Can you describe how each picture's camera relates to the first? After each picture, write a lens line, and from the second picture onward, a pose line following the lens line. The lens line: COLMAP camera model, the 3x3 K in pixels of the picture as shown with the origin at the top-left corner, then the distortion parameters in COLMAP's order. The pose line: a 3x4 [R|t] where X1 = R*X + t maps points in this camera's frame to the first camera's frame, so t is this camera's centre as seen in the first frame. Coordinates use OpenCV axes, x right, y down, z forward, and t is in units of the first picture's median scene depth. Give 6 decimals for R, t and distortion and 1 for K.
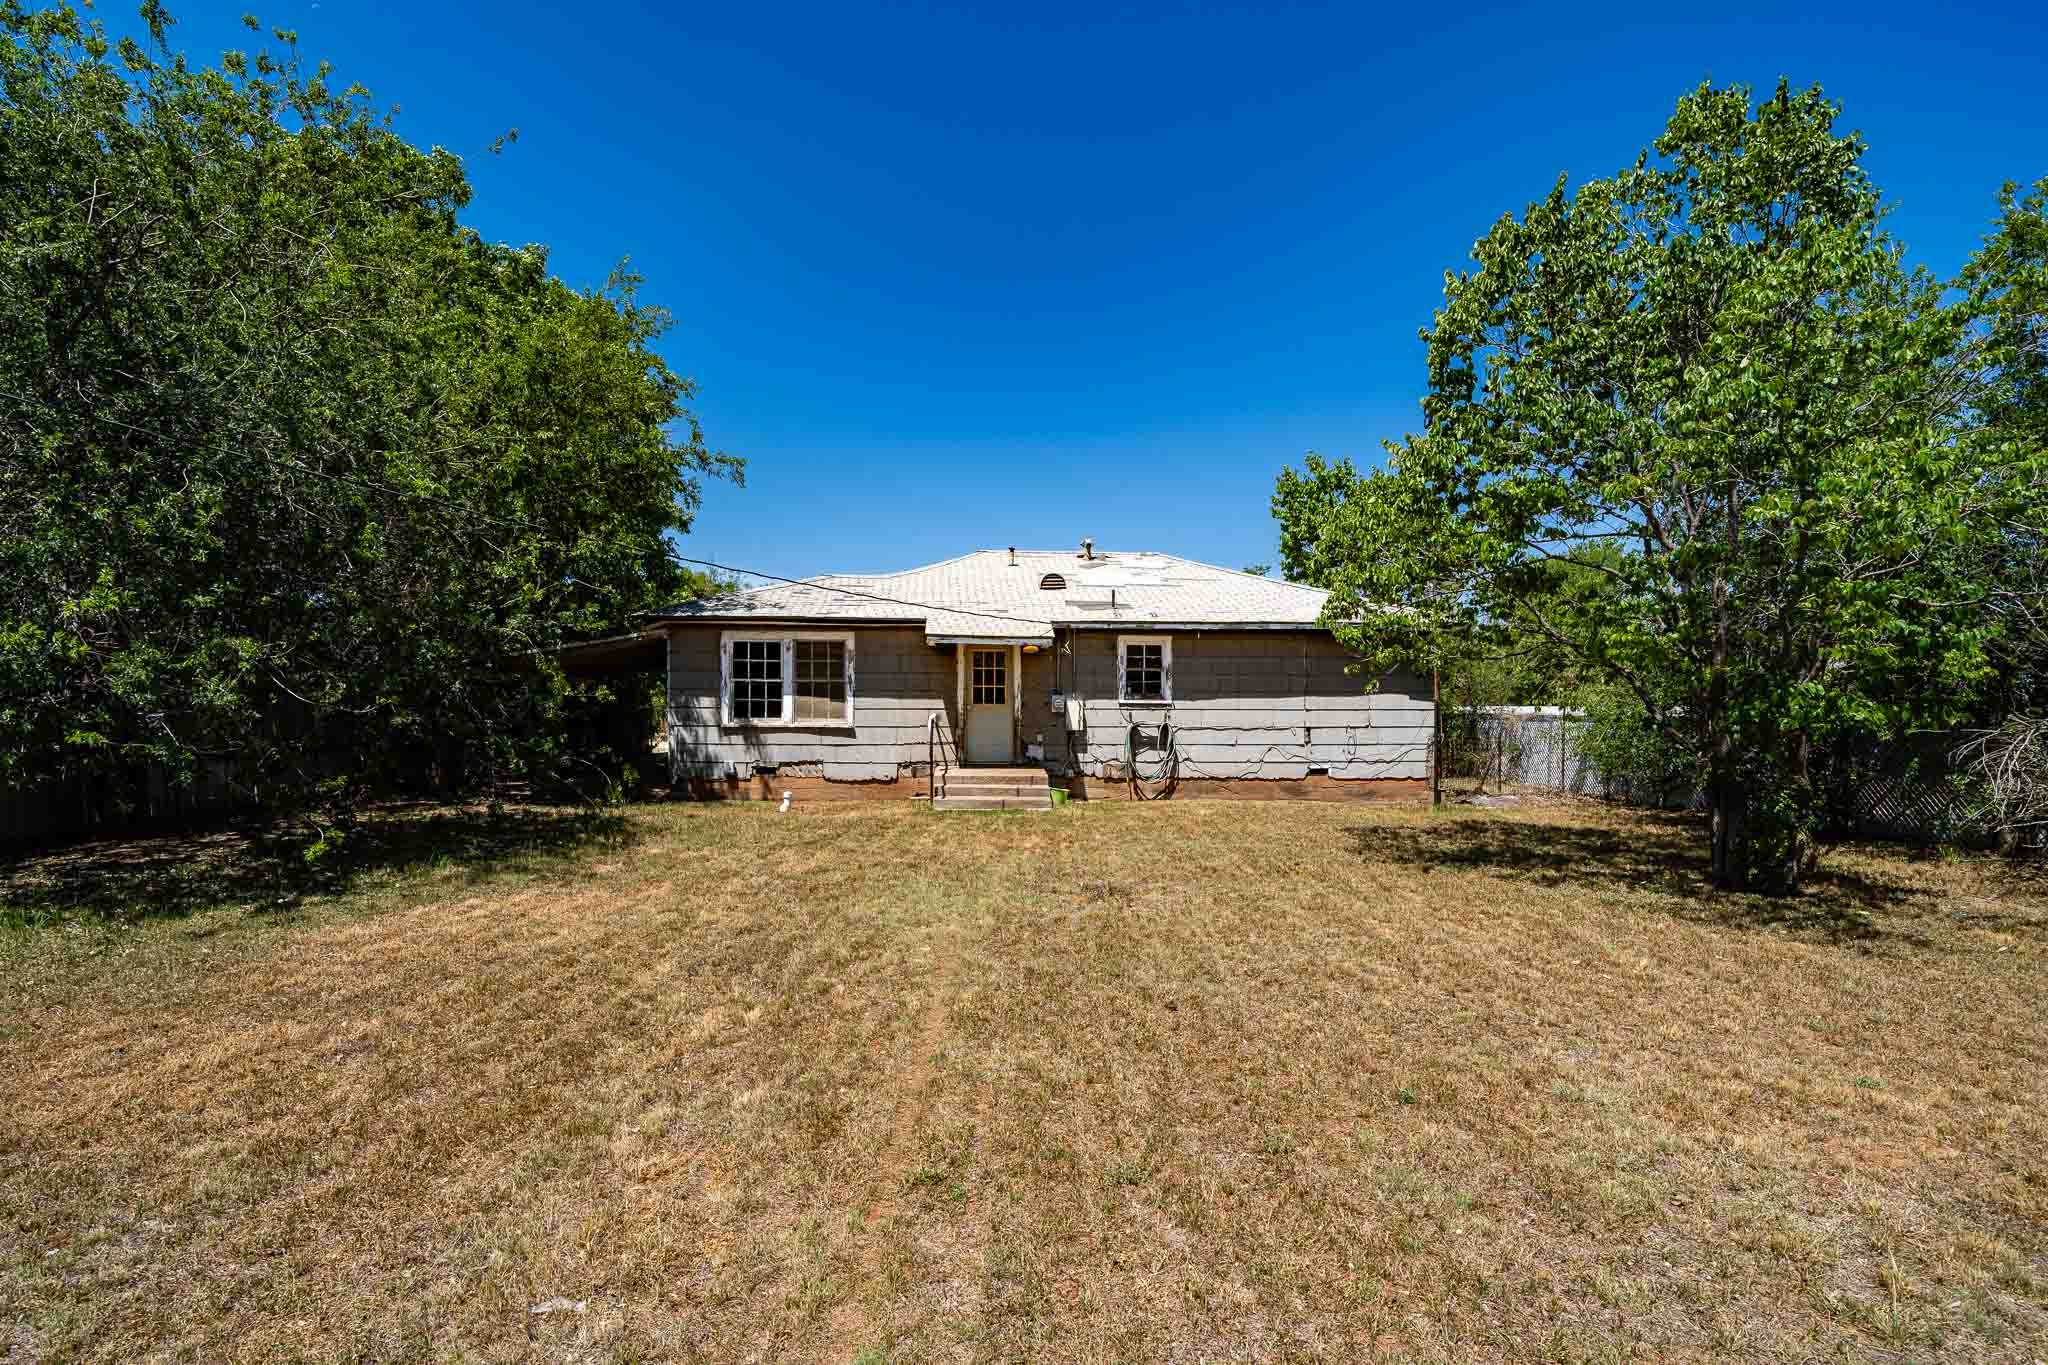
lens RADIAL K [[907.9, 0, 1030.9], [0, 907.9, 691.9], [0, 0, 1]] dist [0.001737, 0.000212]
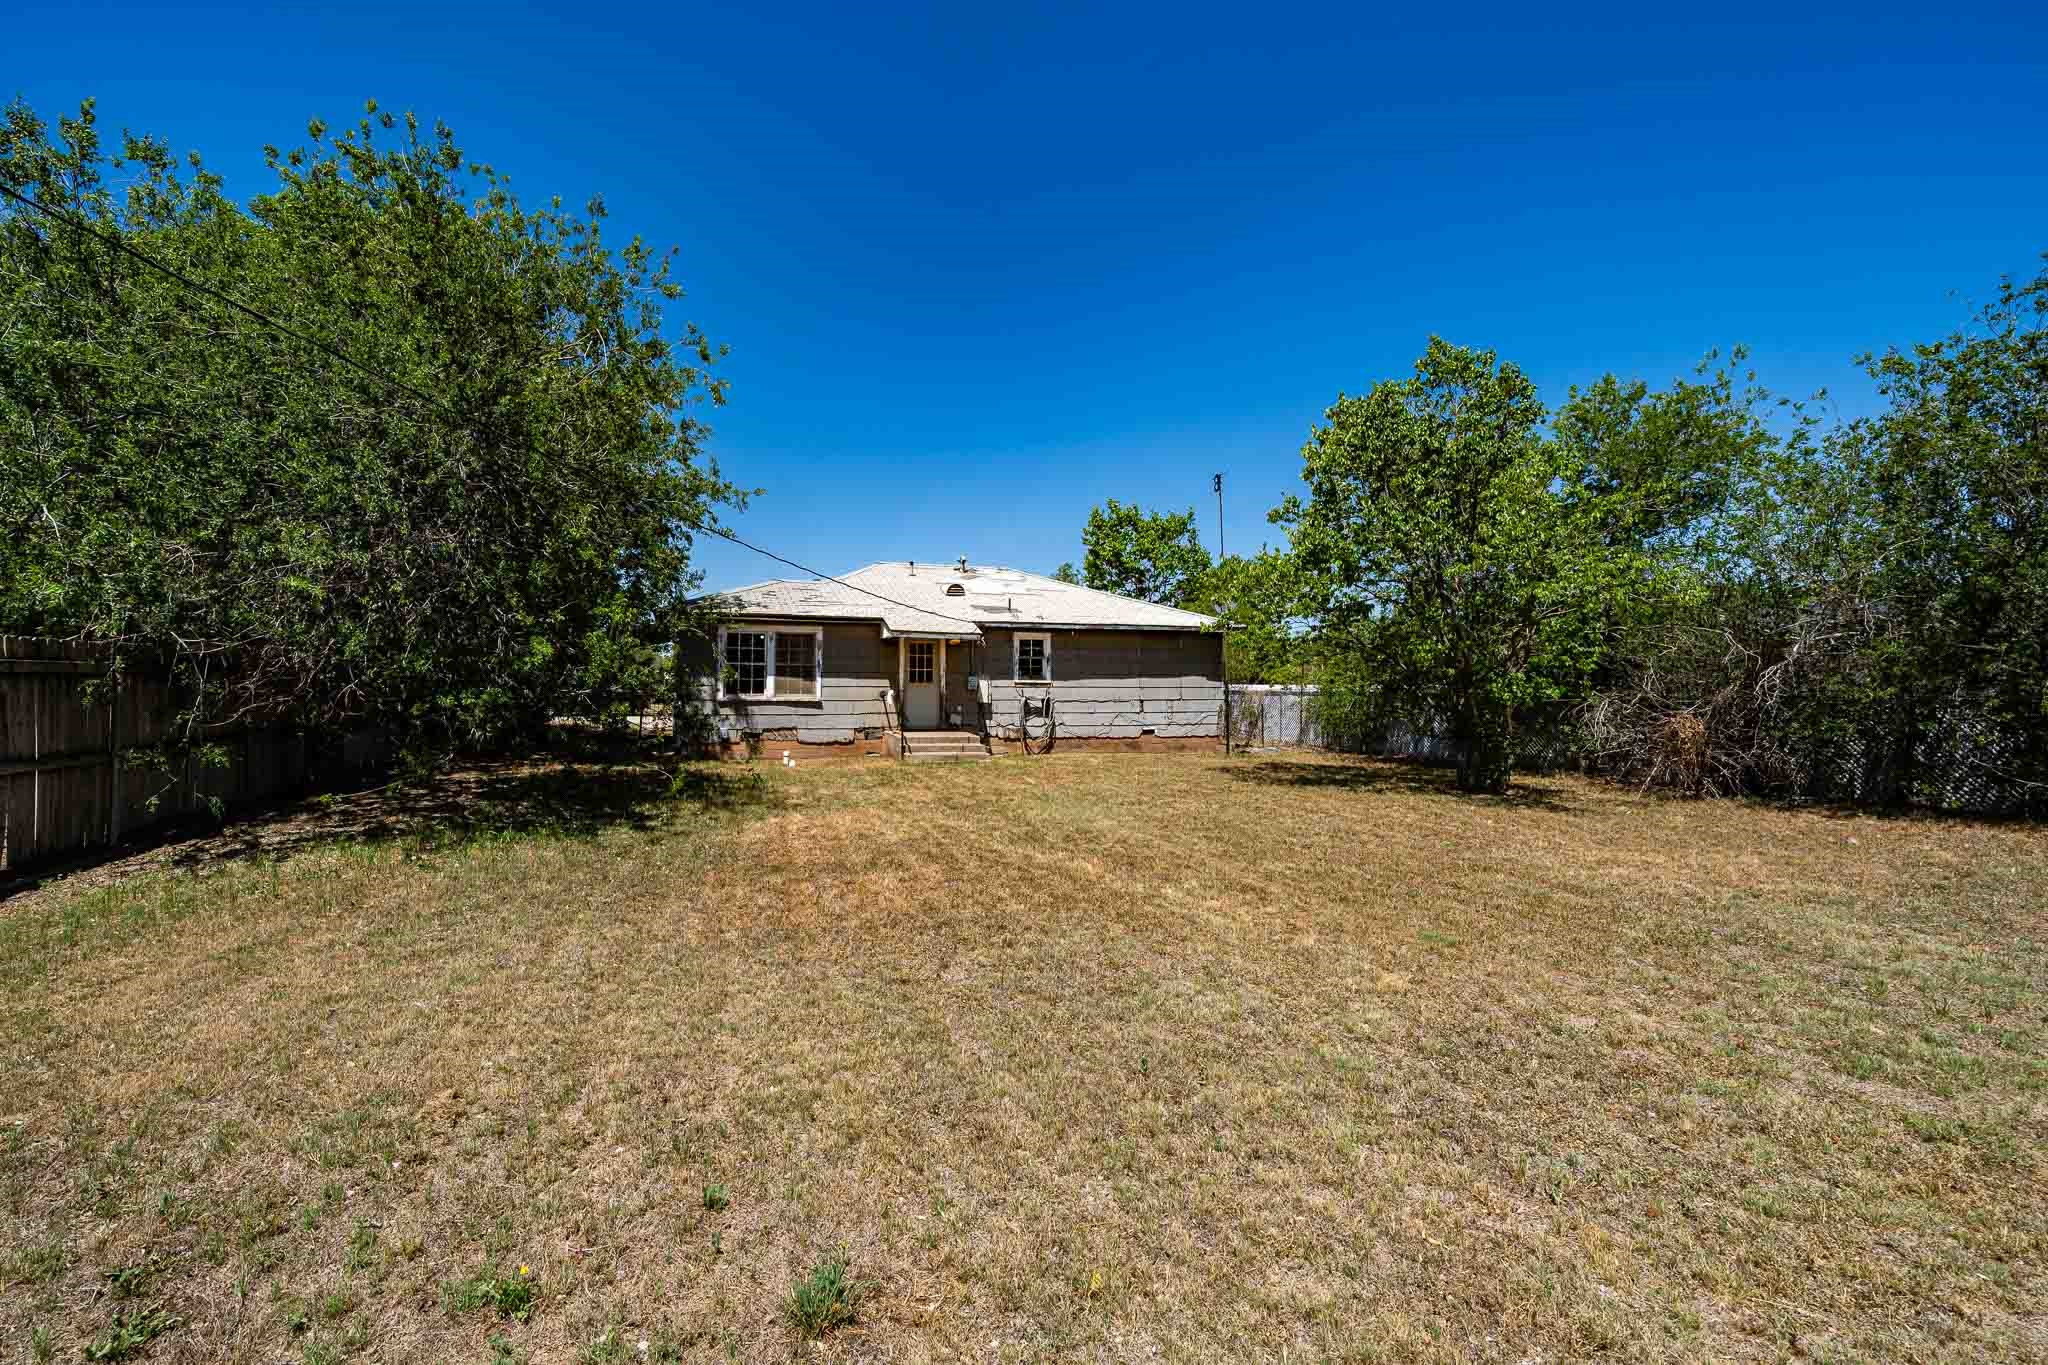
lens RADIAL K [[810.6, 0, 926.6], [0, 810.6, 629.6], [0, 0, 1]] dist [-0.000989, 0.000594]
pose [[0.977090, 0.015960, 0.212226, -0.290519], [-0.005662, 0.998780, -0.049046, -0.006360], [-0.212750, 0.046721, 0.975989, -0.153985]]
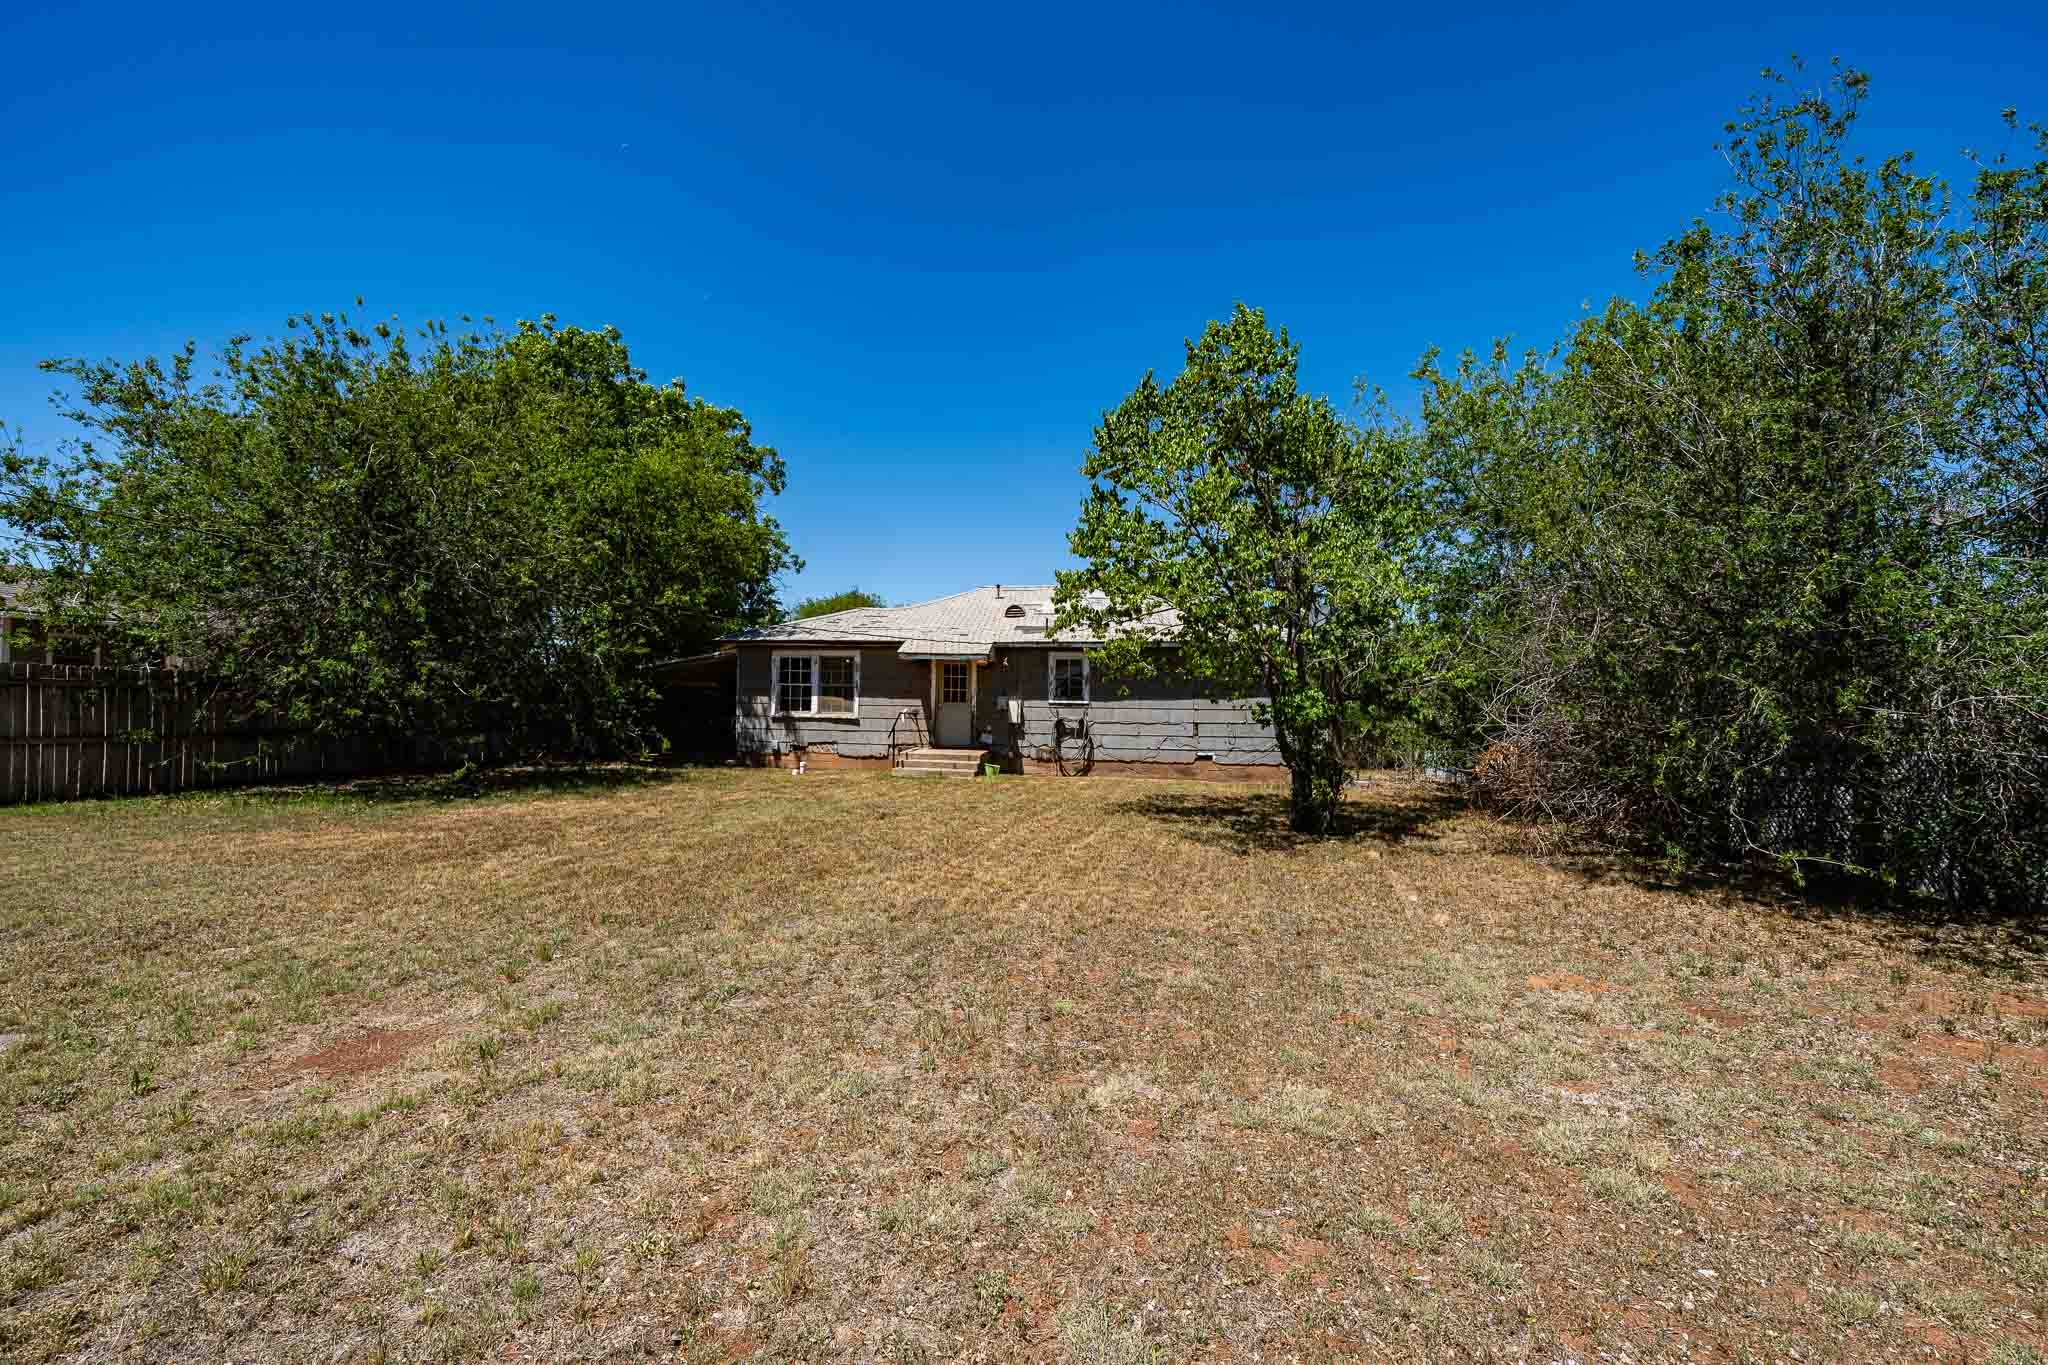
lens RADIAL K [[848.6, 0, 1029.5], [0, 848.6, 674.1], [0, 0, 1]] dist [0.009004, -0.000747]
pose [[0.979477, 0.001897, -0.201546, 0.323351], [-0.007062, 0.999665, -0.024907, 0.001130], [0.201431, 0.025819, 0.979162, -0.229411]]
